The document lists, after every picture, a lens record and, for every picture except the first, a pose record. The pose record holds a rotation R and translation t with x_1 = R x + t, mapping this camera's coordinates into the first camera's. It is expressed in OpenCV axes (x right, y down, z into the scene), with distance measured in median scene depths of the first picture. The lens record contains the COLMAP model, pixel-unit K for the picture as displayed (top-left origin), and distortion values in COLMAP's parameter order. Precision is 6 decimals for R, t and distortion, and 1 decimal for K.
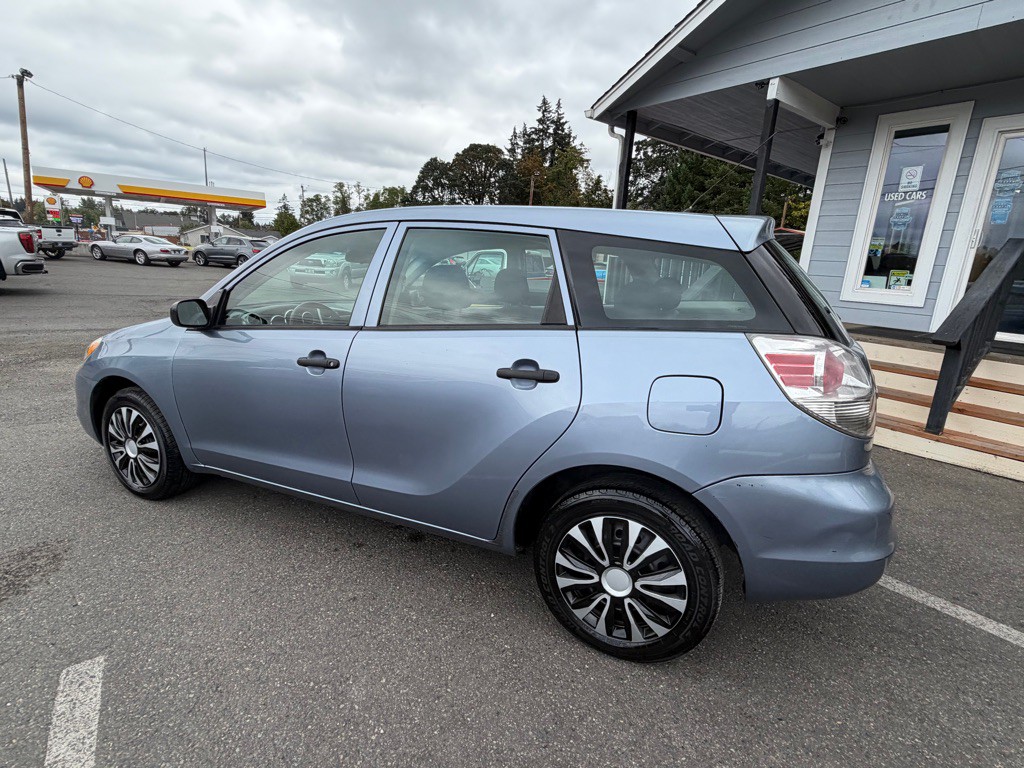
lens RADIAL K [[506.5, 0, 510.8], [0, 506.5, 384.4], [0, 0, 1]] dist [0.003074, -0.002184]
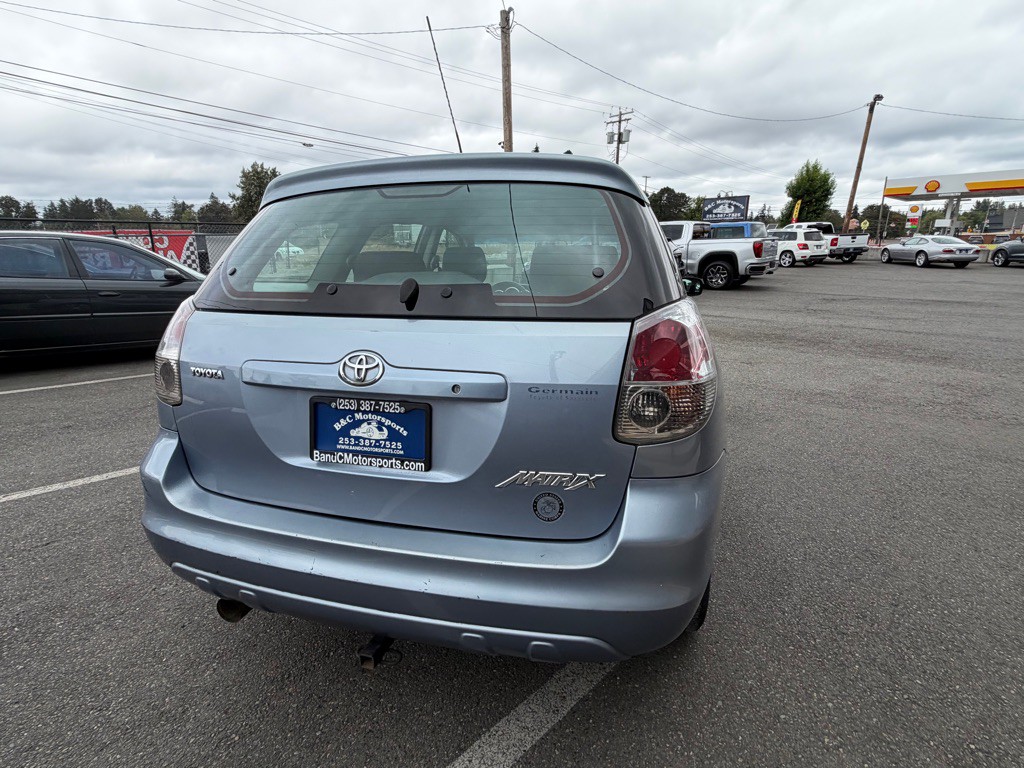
lens RADIAL K [[506.5, 0, 510.3], [0, 506.5, 385.4], [0, 0, 1]] dist [0.003074, -0.002184]
pose [[0.173949, 0.204342, -0.963320, 0.441497], [-0.212144, 0.963041, 0.165975, -0.056118], [0.961632, 0.175492, 0.210869, 0.360833]]
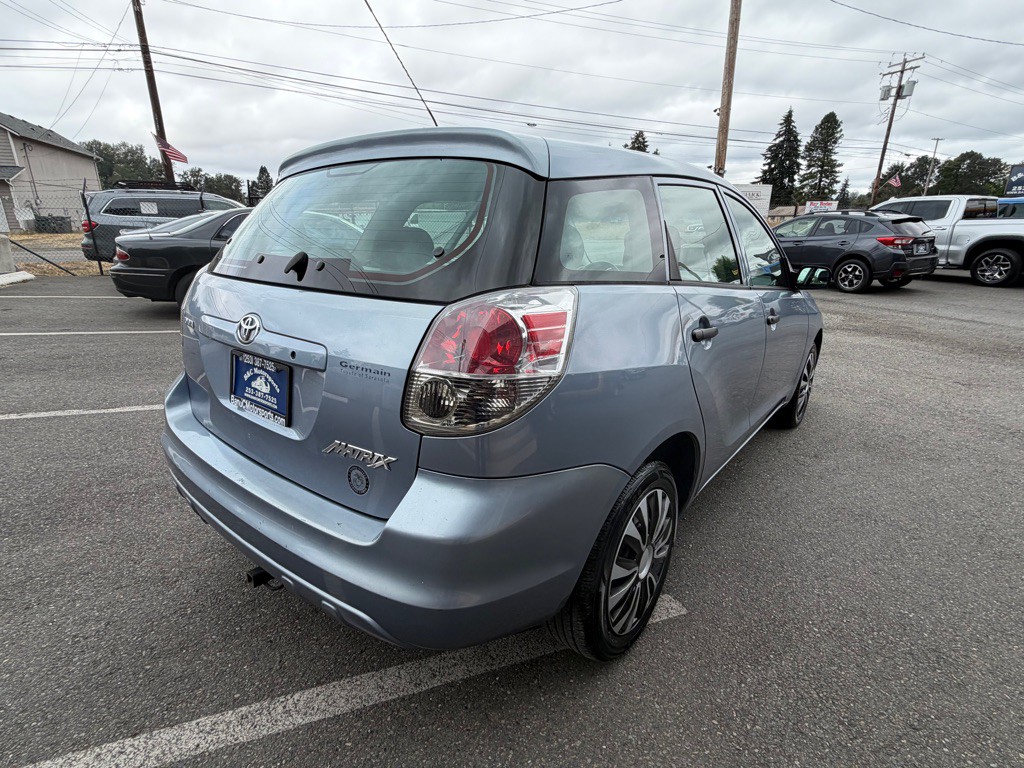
lens RADIAL K [[506.5, 0, 505.6], [0, 506.5, 383.0], [0, 0, 1]] dist [0.003074, -0.002184]
pose [[-0.240547, 0.235043, -0.941750, 0.431396], [-0.244466, 0.924290, 0.293128, -0.090002], [0.939347, 0.300737, -0.164875, 0.499701]]
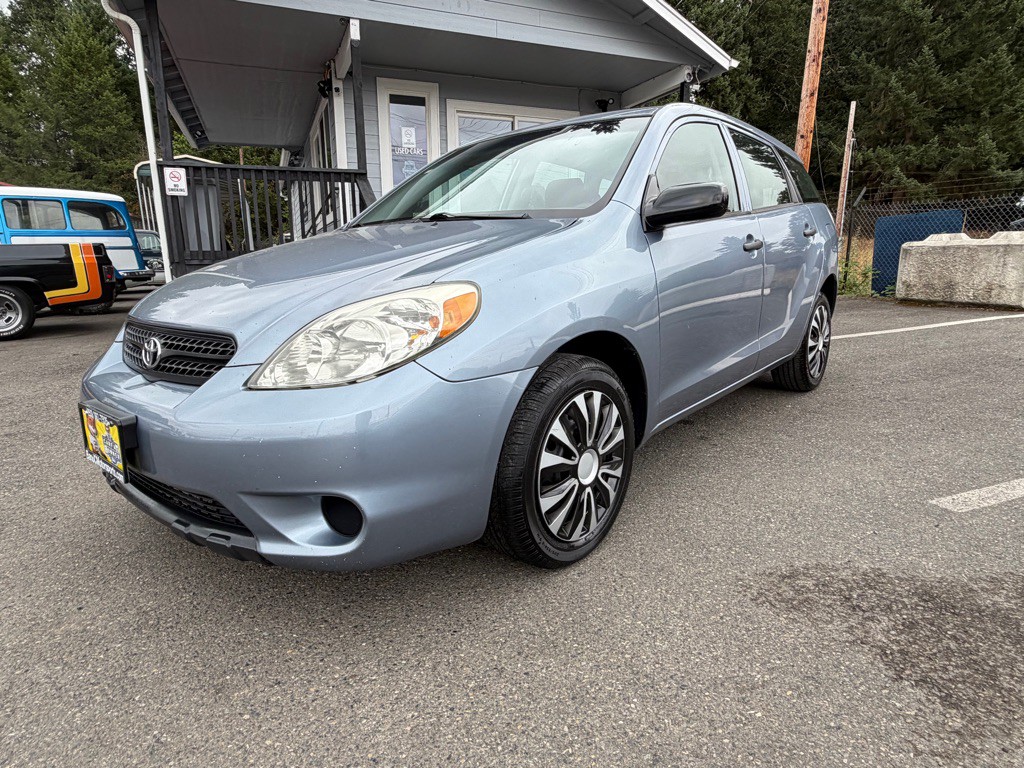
lens RADIAL K [[601.3, 0, 507.6], [0, 601.3, 388.9], [0, 0, 1]] dist [0.005759, -0.003882]
pose [[0.266853, -0.260102, 0.927974, -0.632617], [0.250662, 0.948484, 0.193769, -0.046820], [-0.930569, 0.180900, 0.318303, 0.404179]]
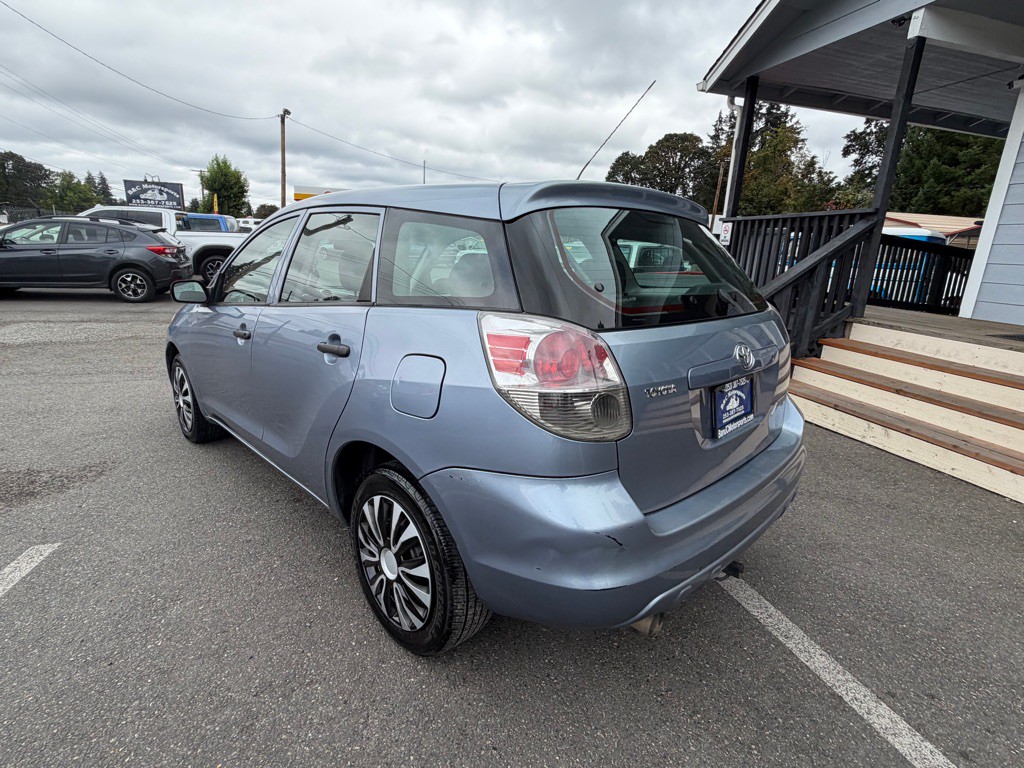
lens RADIAL K [[506.5, 0, 509.5], [0, 506.5, 385.4], [0, 0, 1]] dist [0.003074, -0.002184]
pose [[0.934423, 0.075131, -0.348149, 0.215877], [-0.072522, 0.997155, 0.020539, 0.002199], [0.348702, 0.006056, 0.937214, 0.046185]]
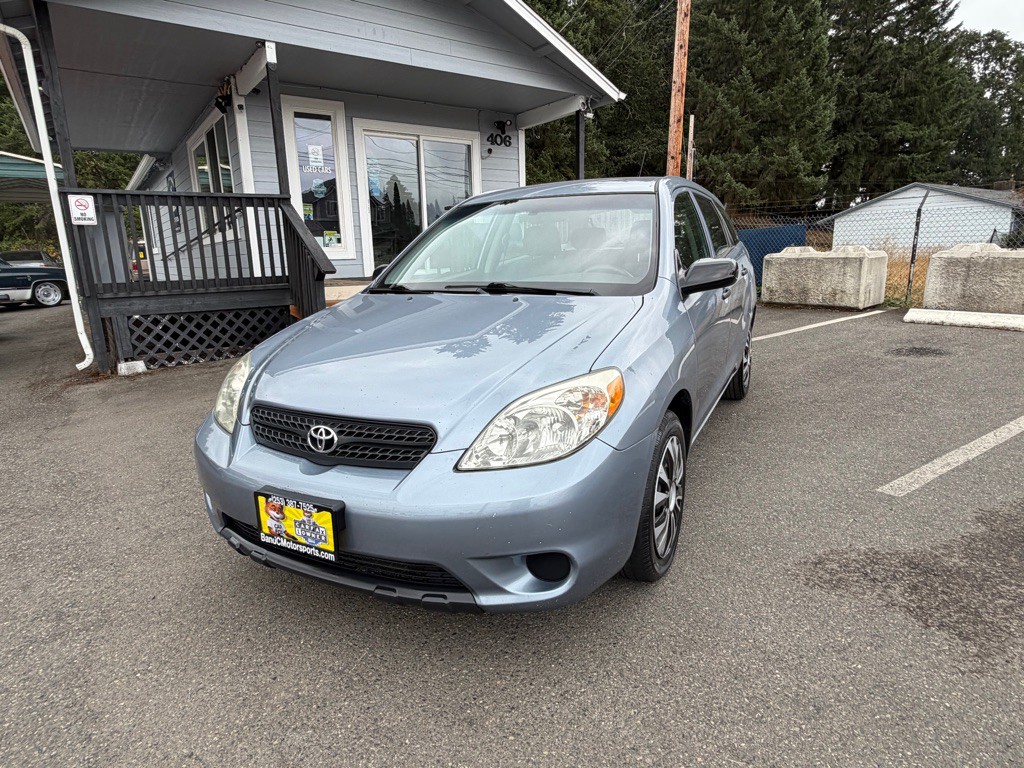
lens RADIAL K [[601.3, 0, 511.0], [0, 601.3, 389.8], [0, 0, 1]] dist [0.005759, -0.003882]
pose [[0.035063, -0.278265, 0.959864, -0.701334], [0.263565, 0.929027, 0.259698, -0.129596], [-0.964004, 0.243881, 0.105916, 0.511446]]
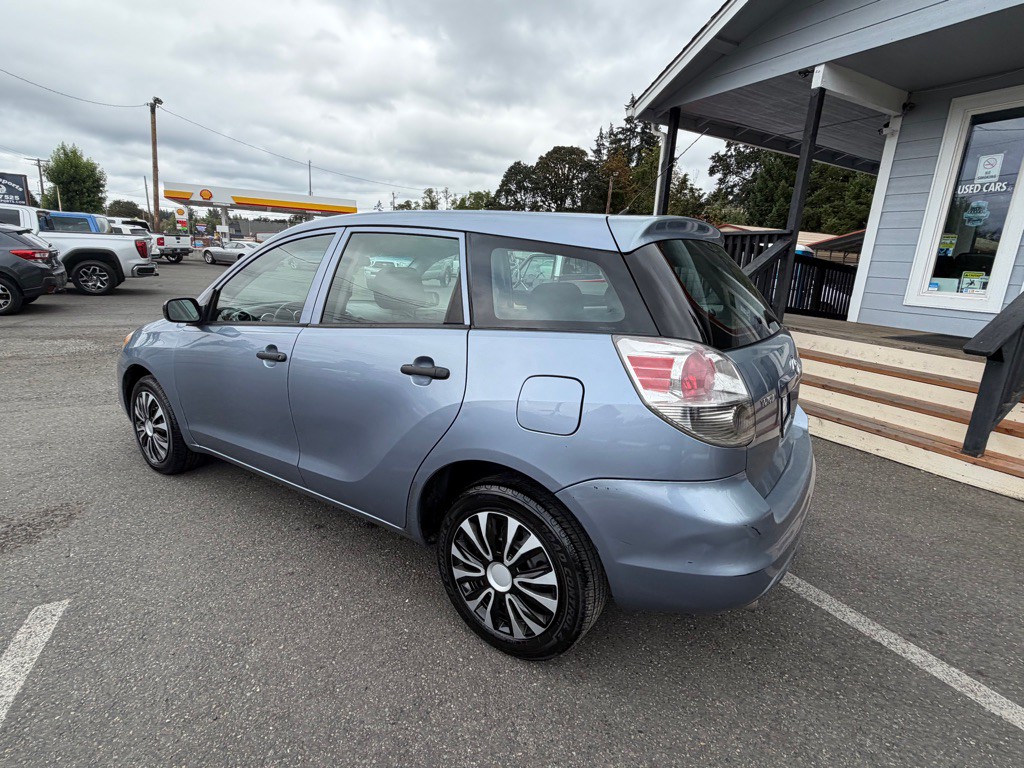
lens RADIAL K [[506.5, 0, 510.2], [0, 506.5, 384.5], [0, 0, 1]] dist [0.003074, -0.002184]
pose [[0.987114, 0.033092, -0.156561, 0.109696], [-0.033760, 0.999429, -0.001609, 0.001083], [0.156418, 0.006874, 0.987667, -0.001715]]
